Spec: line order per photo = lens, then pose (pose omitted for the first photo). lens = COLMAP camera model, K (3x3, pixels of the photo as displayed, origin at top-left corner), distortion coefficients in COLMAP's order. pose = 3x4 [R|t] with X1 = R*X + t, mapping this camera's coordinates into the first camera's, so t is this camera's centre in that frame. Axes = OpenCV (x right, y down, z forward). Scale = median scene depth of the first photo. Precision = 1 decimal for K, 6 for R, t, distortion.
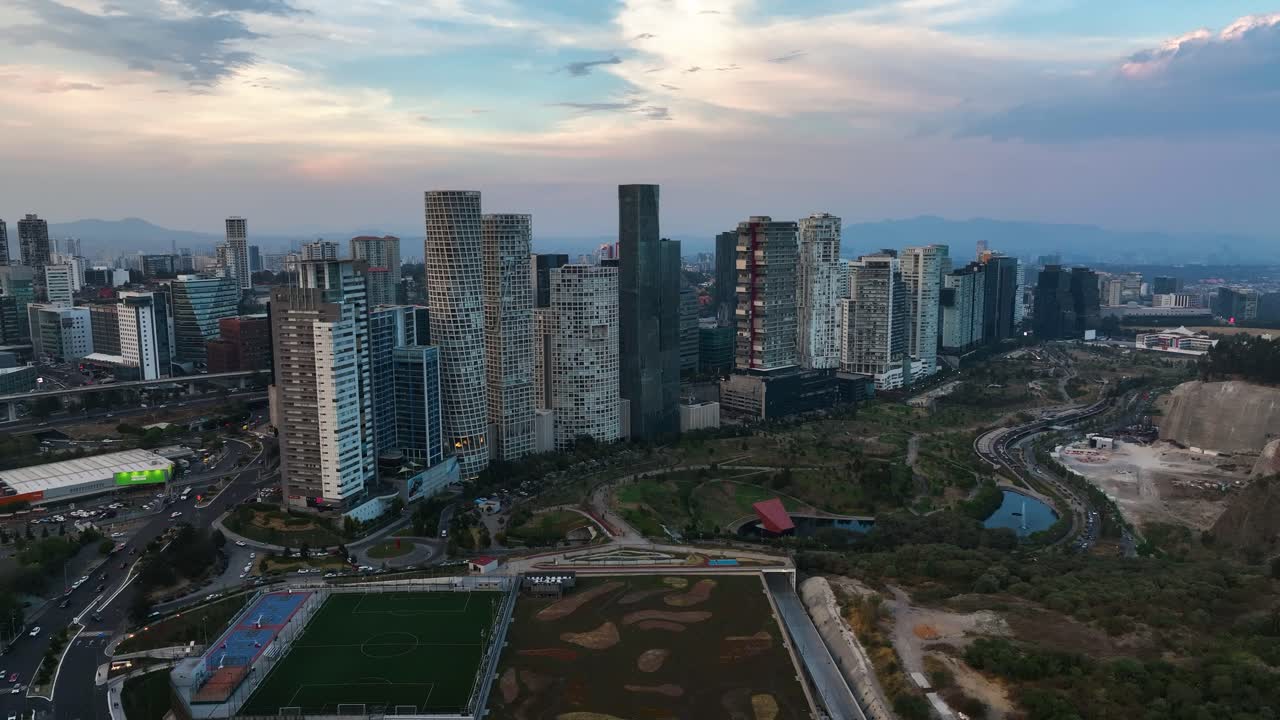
lens RADIAL K [[904.0, 0, 633.3], [0, 904.0, 357.6], [0, 0, 1]] dist [0.009958, 0.000715]
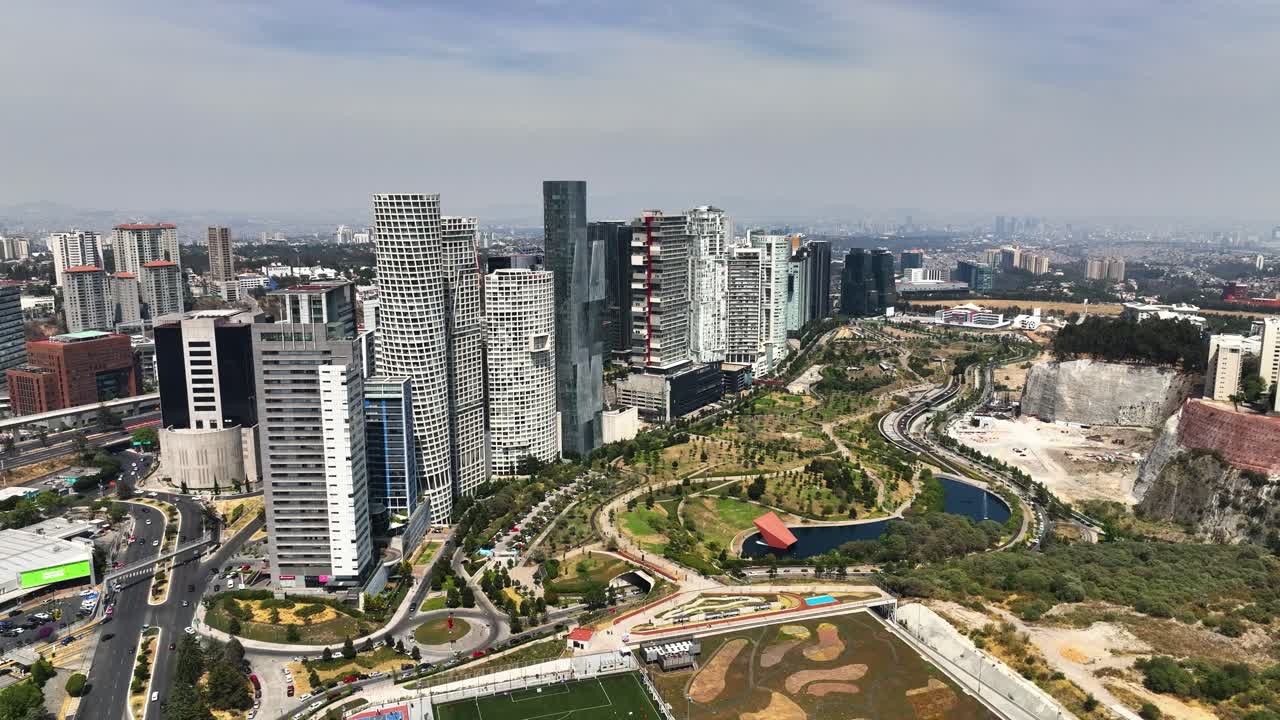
lens RADIAL K [[904.0, 0, 641.8], [0, 904.0, 362.1], [0, 0, 1]] dist [0.009958, 0.000715]
pose [[0.956417, -0.050548, 0.287596, -0.191121], [0.040852, 0.998379, 0.039619, -0.038596], [-0.289132, -0.026143, 0.956932, 0.084164]]
